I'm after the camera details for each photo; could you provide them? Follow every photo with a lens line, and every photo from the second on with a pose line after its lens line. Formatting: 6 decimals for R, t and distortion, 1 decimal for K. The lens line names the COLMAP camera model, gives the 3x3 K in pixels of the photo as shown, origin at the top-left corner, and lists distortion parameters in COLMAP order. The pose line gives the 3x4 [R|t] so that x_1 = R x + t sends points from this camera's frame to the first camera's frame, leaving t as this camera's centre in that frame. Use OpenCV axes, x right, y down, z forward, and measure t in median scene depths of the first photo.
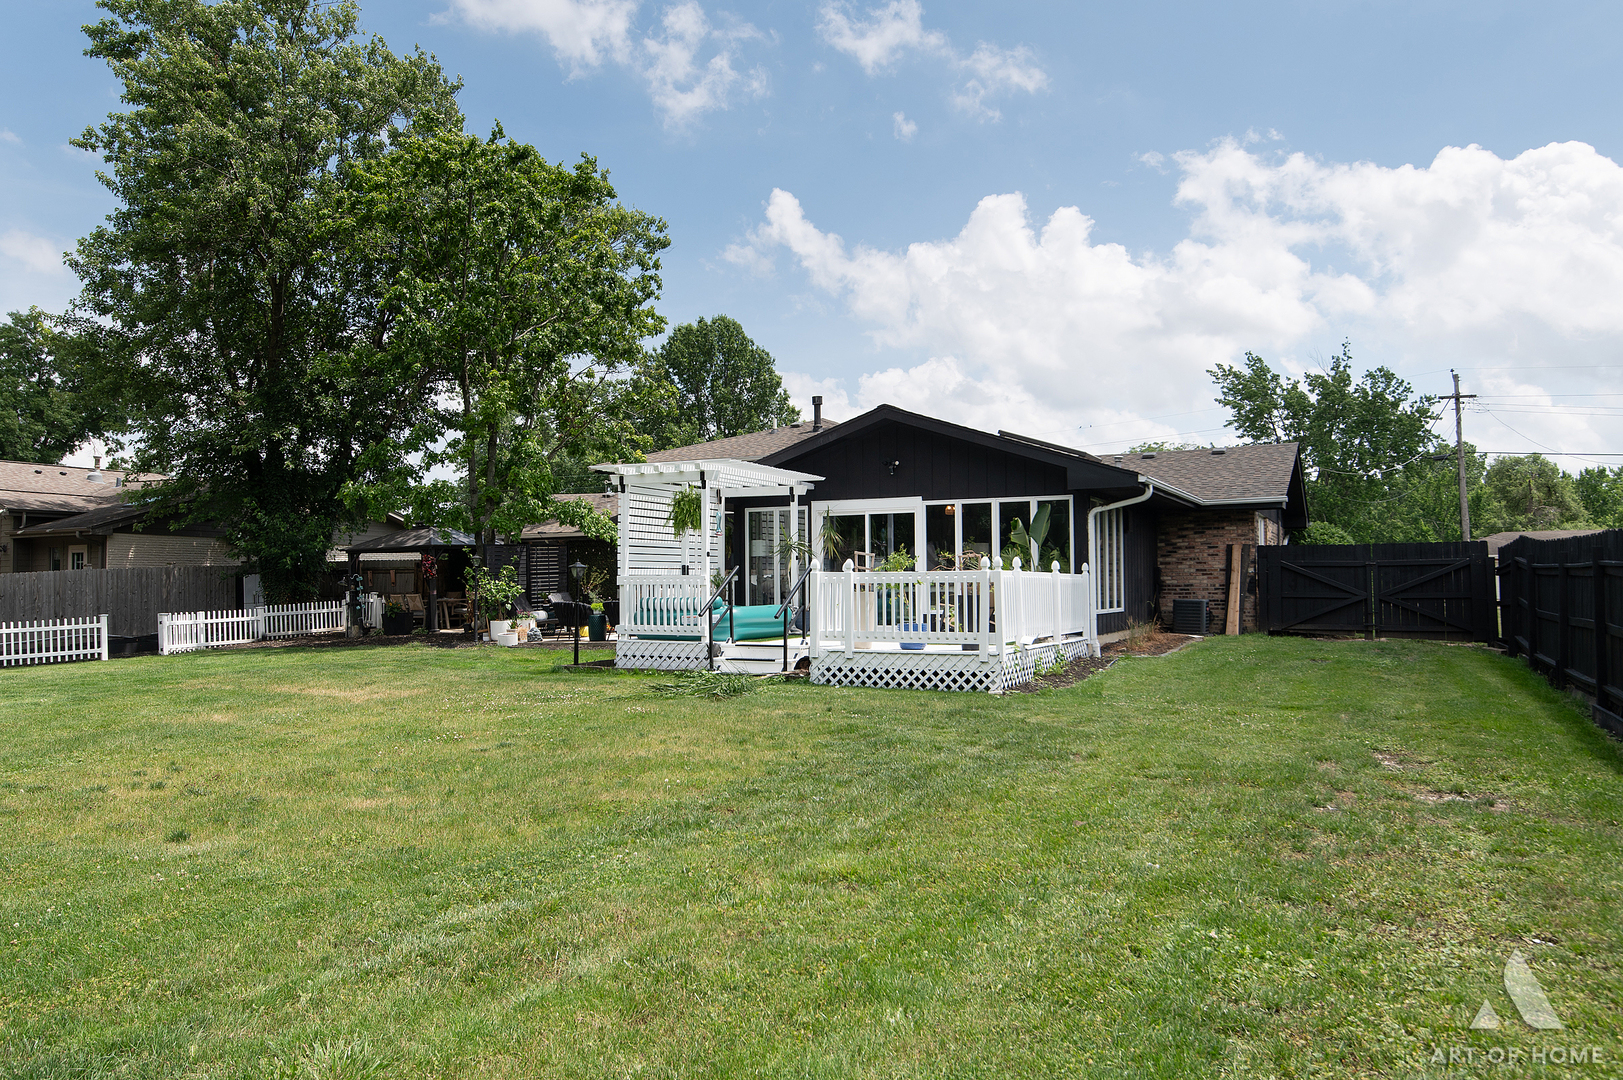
lens RADIAL K [[1078.3, 0, 811.5], [0, 1078.3, 540.0], [0, 0, 1]] dist [0.002973, 0.002185]
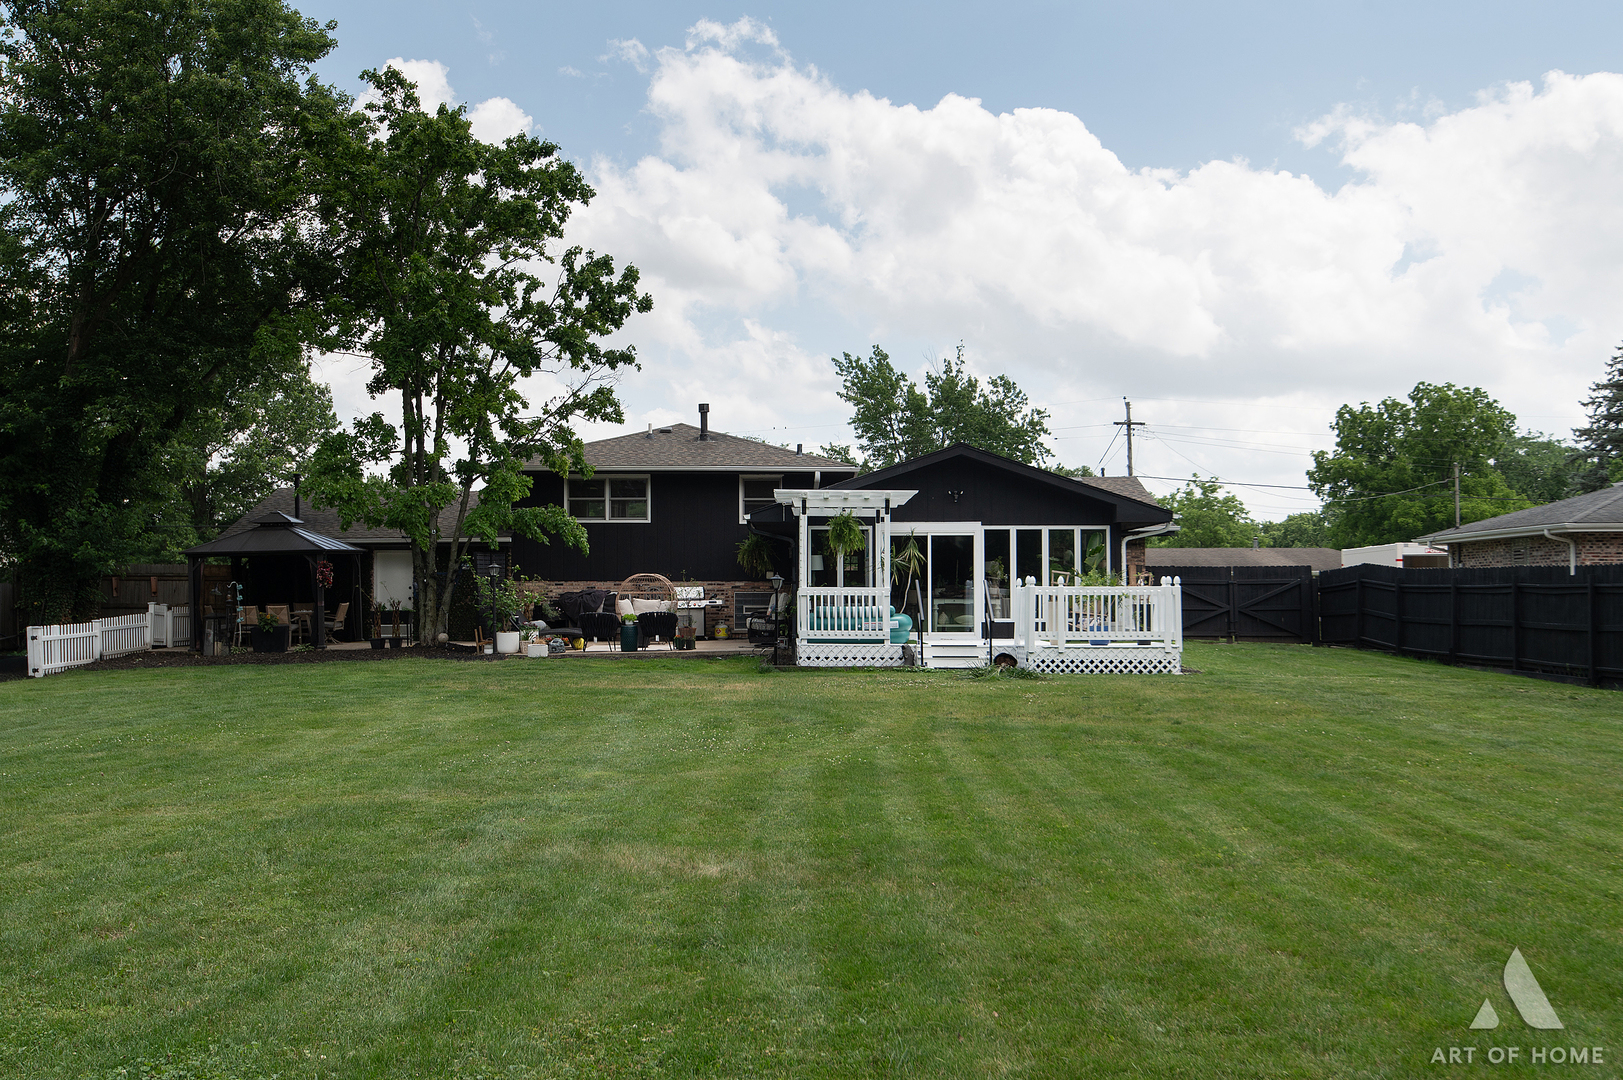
lens RADIAL K [[1570.7, 0, 766.0], [0, 1570.7, 558.5], [0, 0, 1]] dist [0.006922, 0.036648]
pose [[0.893771, 0.021451, 0.448011, -0.834379], [-0.025655, 0.999665, 0.003316, -0.000470], [-0.447790, -0.014458, 0.894022, -0.391961]]
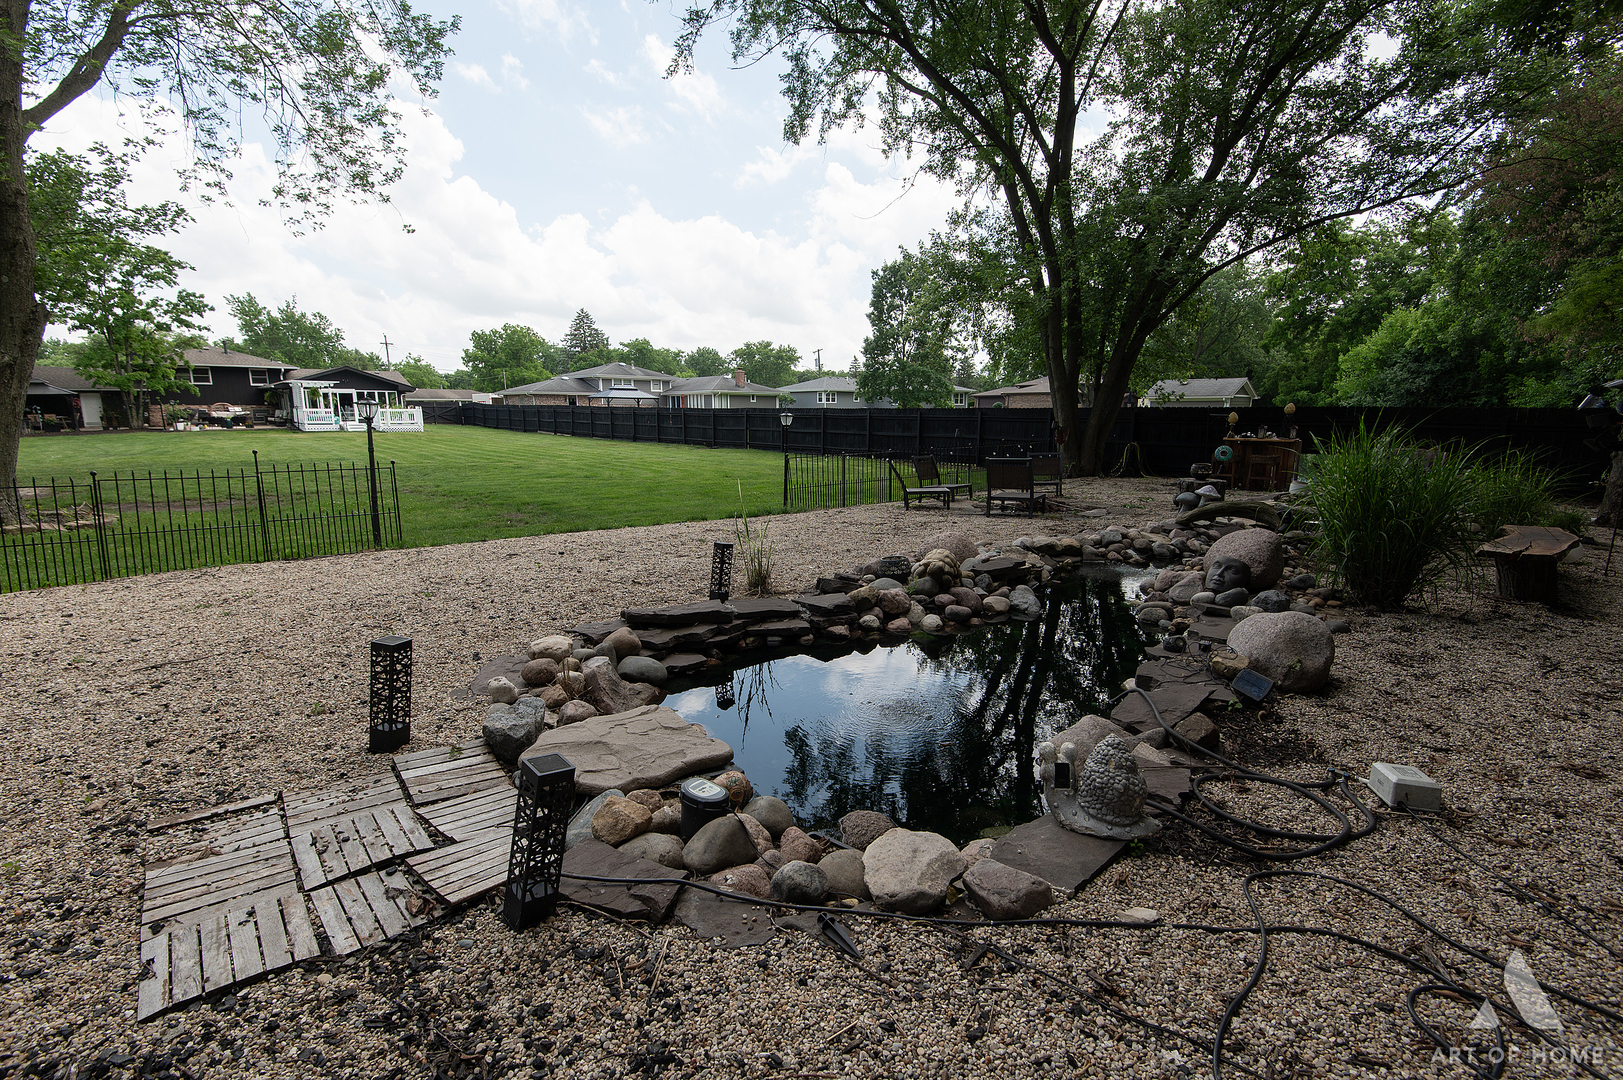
lens RADIAL K [[733.0, 0, 803.7], [0, 733.0, 542.1], [0, 0, 1]] dist [0.034613, -0.019415]
pose [[0.348180, -0.154225, 0.924654, -1.848534], [-0.040990, 0.982926, 0.179379, -0.041289], [-0.936531, -0.100358, 0.335913, -1.440066]]
